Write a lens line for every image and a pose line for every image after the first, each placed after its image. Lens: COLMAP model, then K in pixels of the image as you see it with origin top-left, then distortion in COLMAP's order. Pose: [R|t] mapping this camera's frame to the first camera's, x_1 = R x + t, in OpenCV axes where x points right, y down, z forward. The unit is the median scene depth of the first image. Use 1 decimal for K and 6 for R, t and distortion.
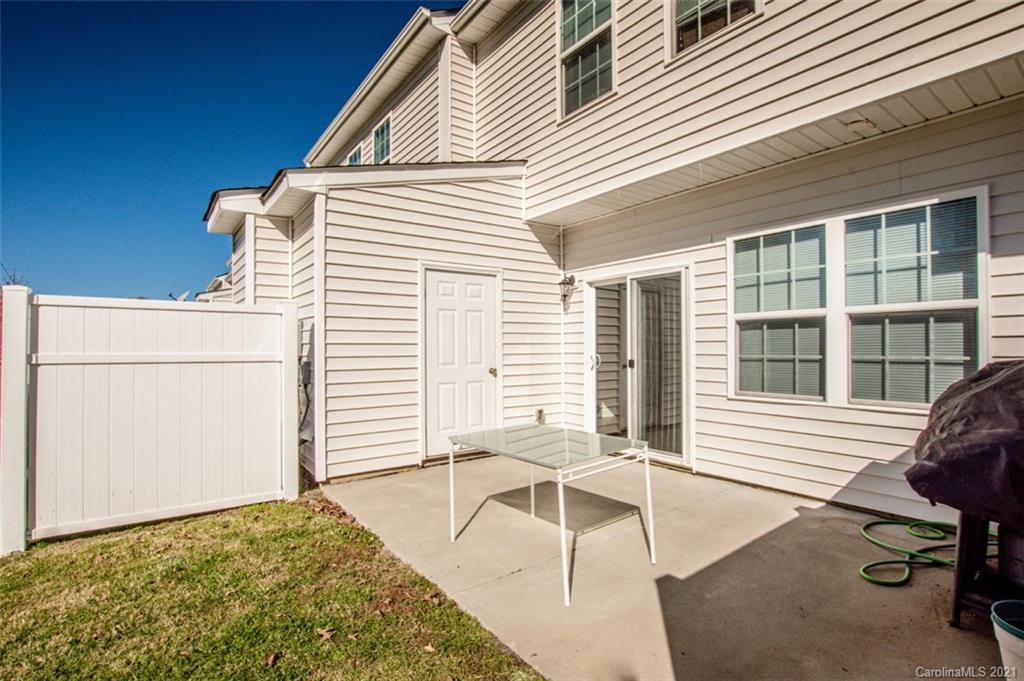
lens RADIAL K [[472.2, 0, 509.6], [0, 472.2, 341.1], [0, 0, 1]] dist [-0.035863, 0.006291]
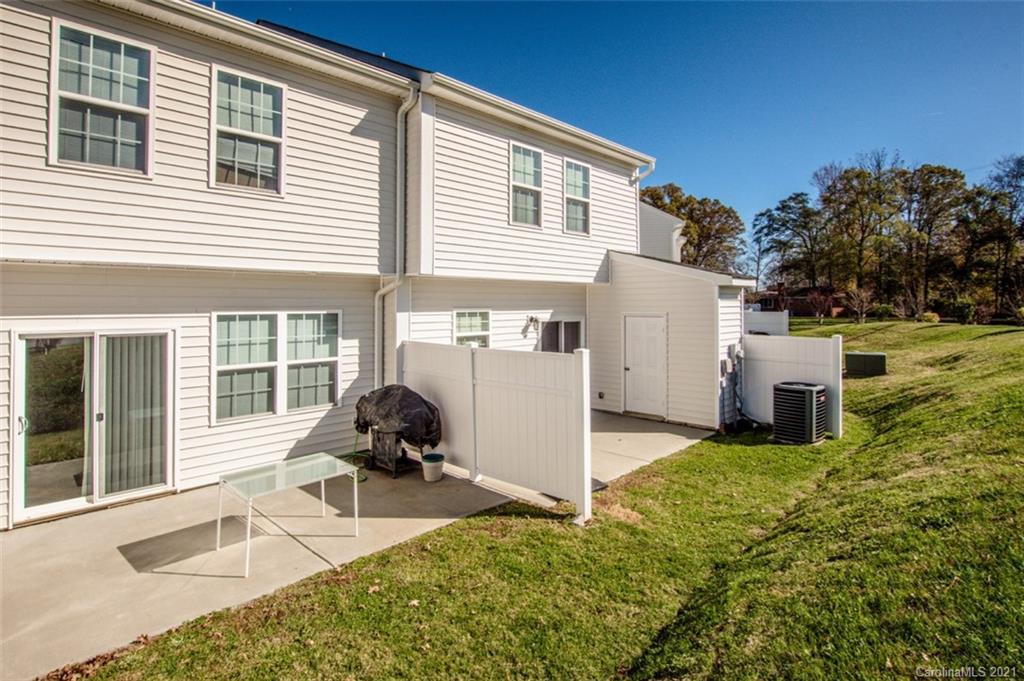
lens RADIAL K [[549.8, 0, 514.3], [0, 549.8, 314.5], [0, 0, 1]] dist [-0.023322, 0.002286]
pose [[-0.142960, -0.028984, 0.989304, -1.285037], [-0.011034, 0.999556, 0.027690, -0.272719], [-0.989667, -0.006958, -0.143216, 0.348959]]
